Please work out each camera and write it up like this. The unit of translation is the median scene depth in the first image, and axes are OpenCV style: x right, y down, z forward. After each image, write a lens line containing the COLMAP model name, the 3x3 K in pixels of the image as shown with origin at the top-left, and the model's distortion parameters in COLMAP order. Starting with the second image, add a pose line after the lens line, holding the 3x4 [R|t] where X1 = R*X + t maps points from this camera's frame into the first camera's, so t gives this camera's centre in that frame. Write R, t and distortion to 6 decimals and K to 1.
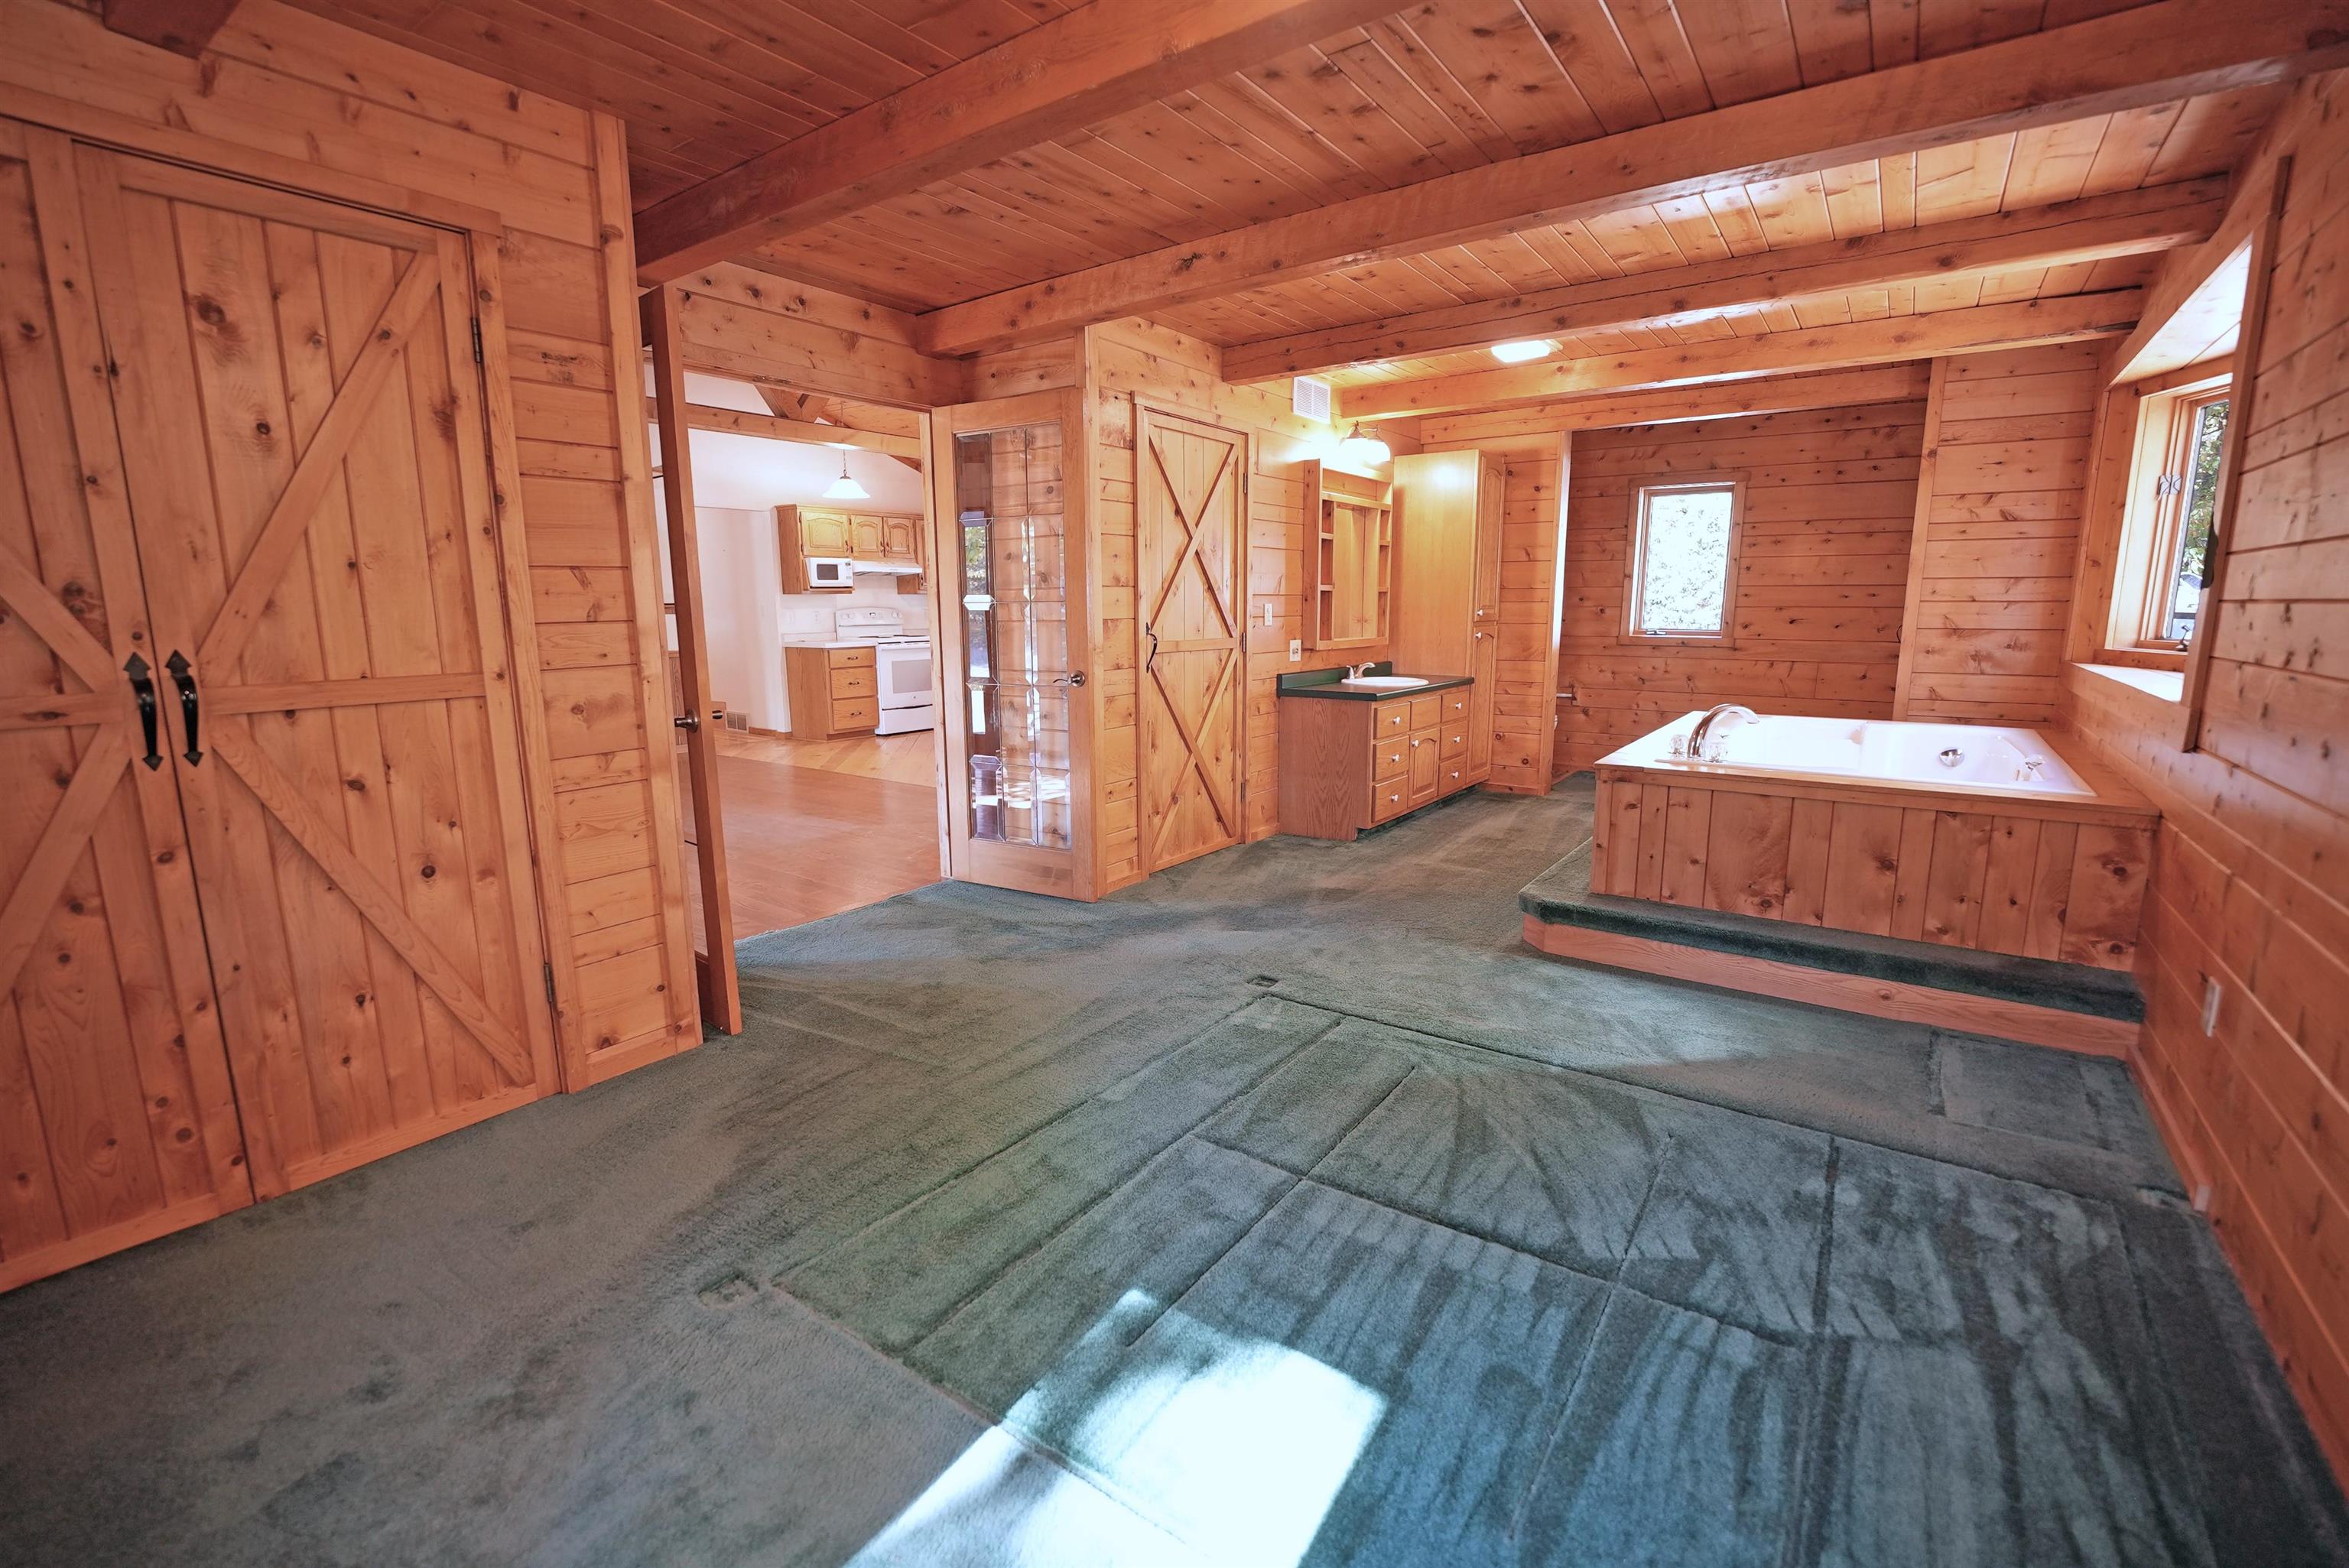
lens RADIAL K [[1005.9, 0, 1177.7], [0, 1005.9, 780.0], [0, 0, 1]] dist [-0.021886, 0.002595]
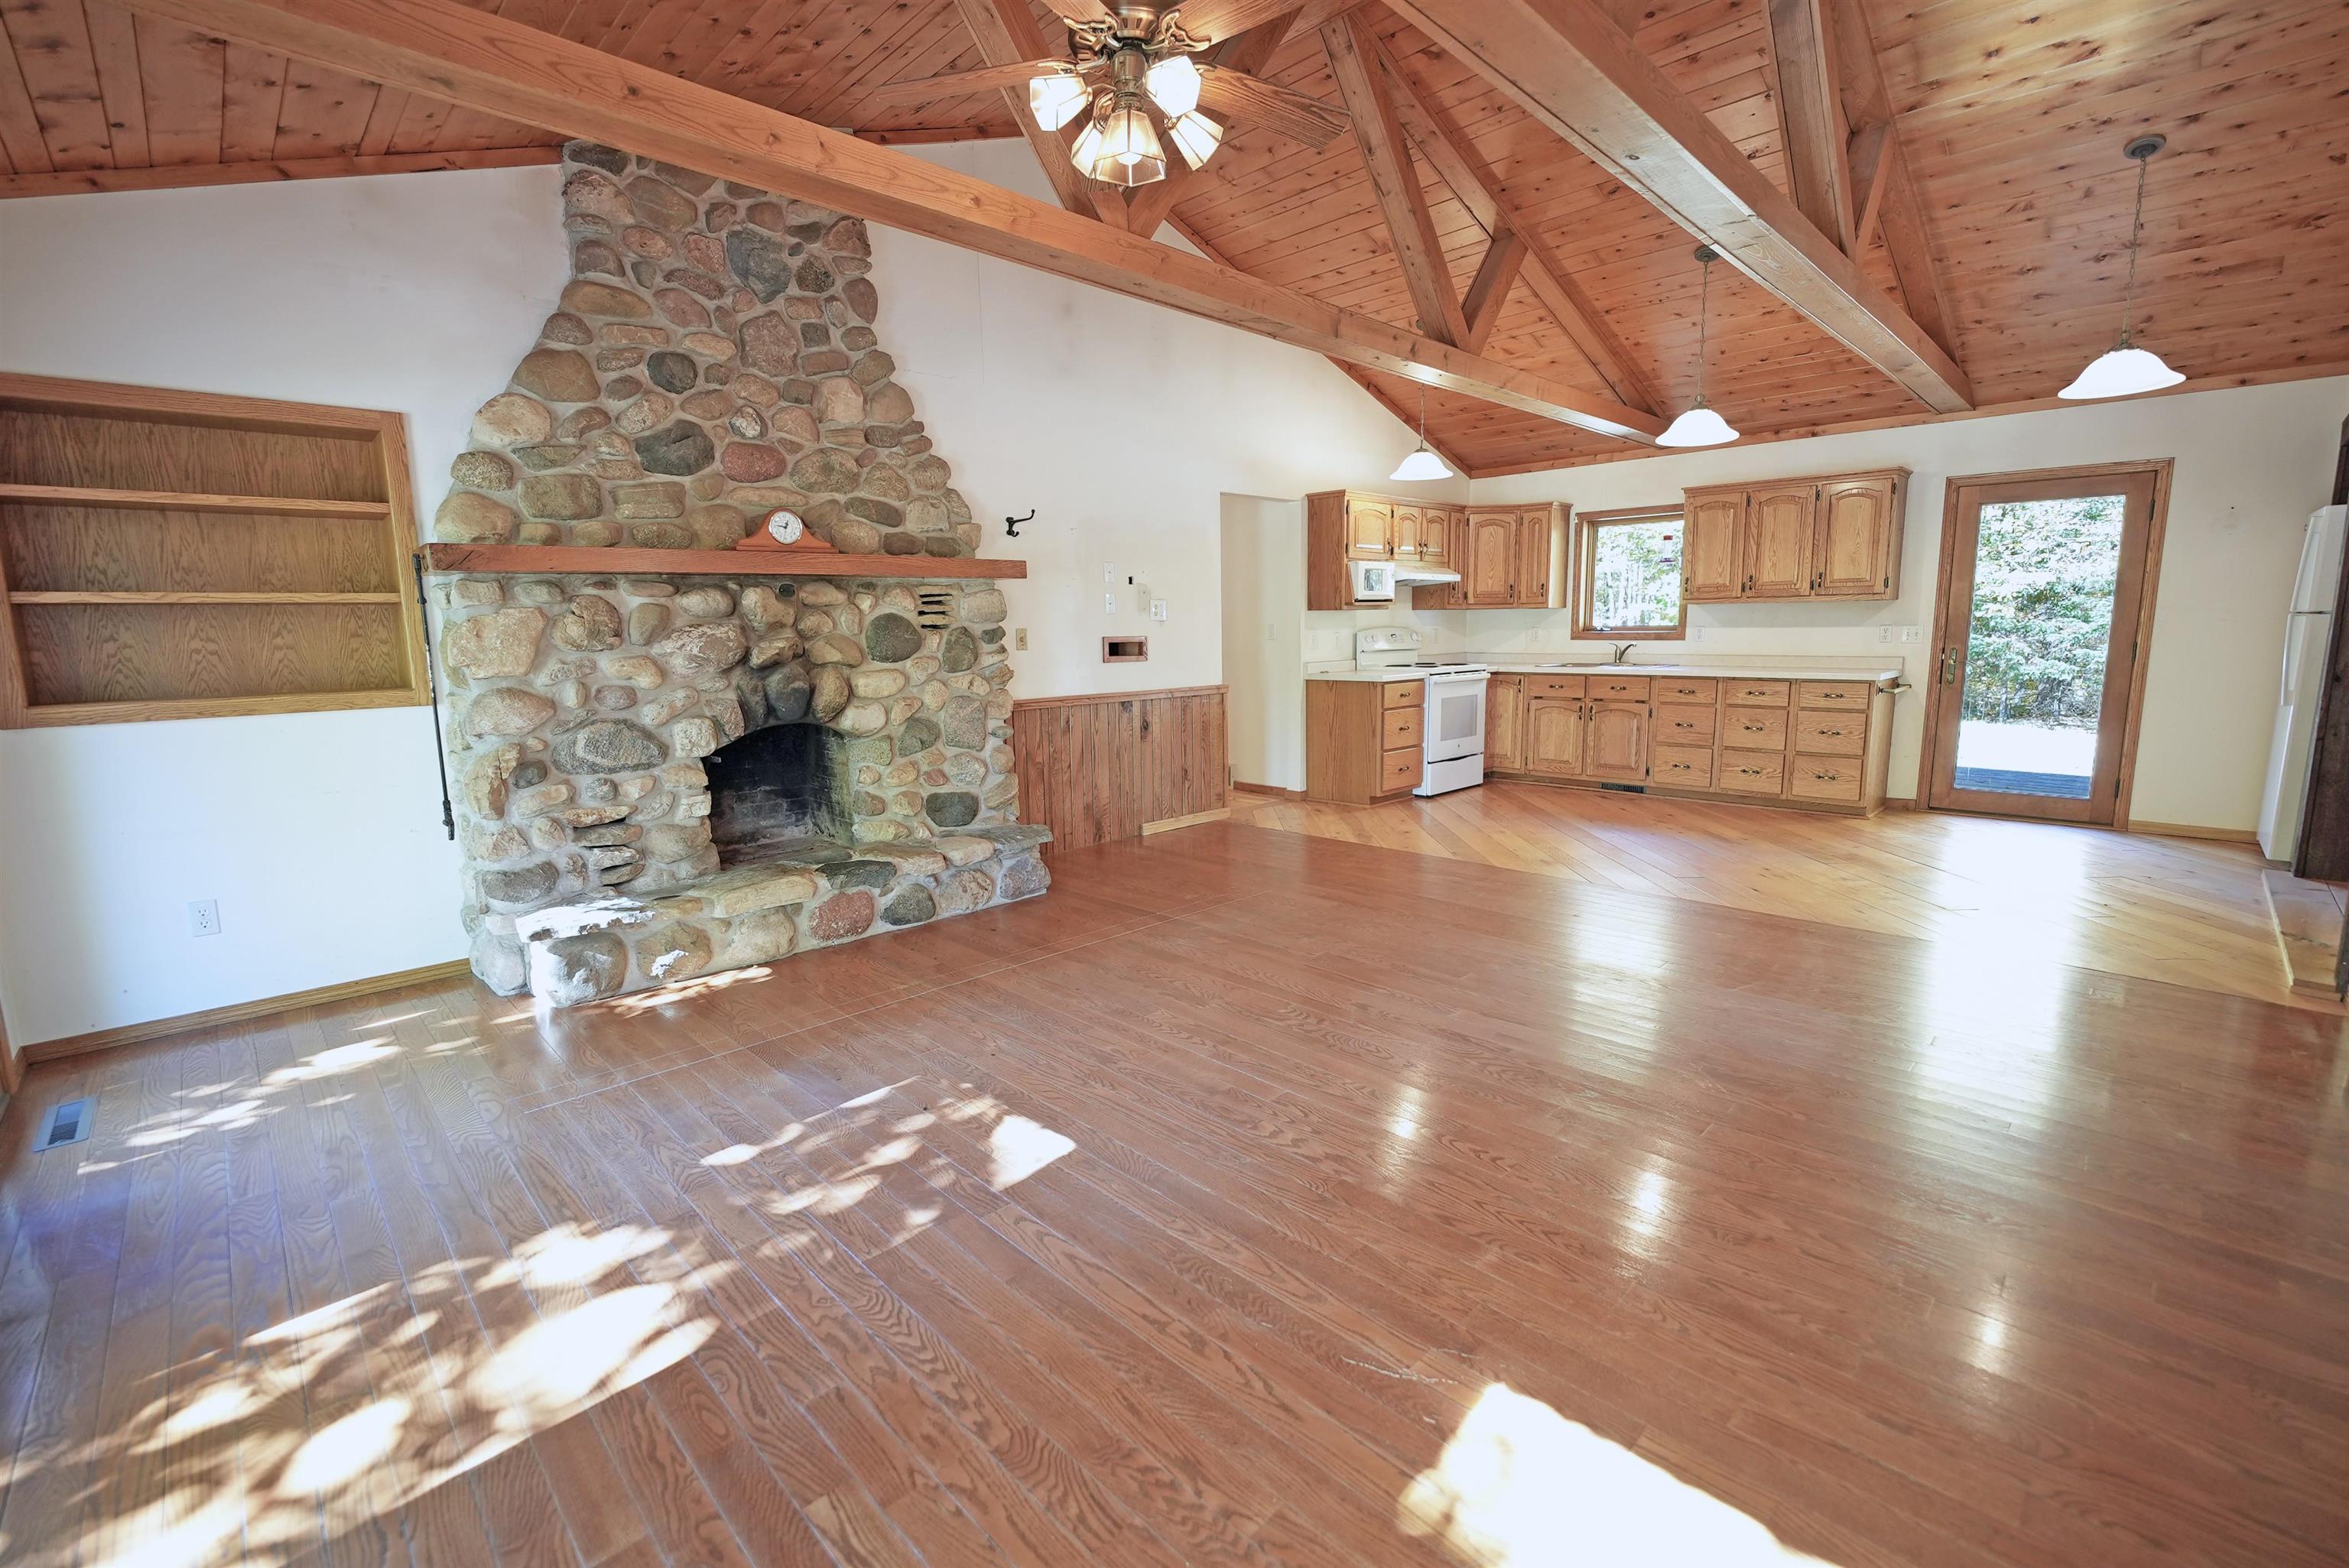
lens RADIAL K [[1005.9, 0, 1174.7], [0, 1005.9, 785.1], [0, 0, 1]] dist [-0.021886, 0.002595]
pose [[0.986892, 0.011178, -0.160993, -0.361758], [-0.014193, 0.999745, -0.017591, -0.037833], [0.160755, 0.019645, 0.986799, 0.231189]]
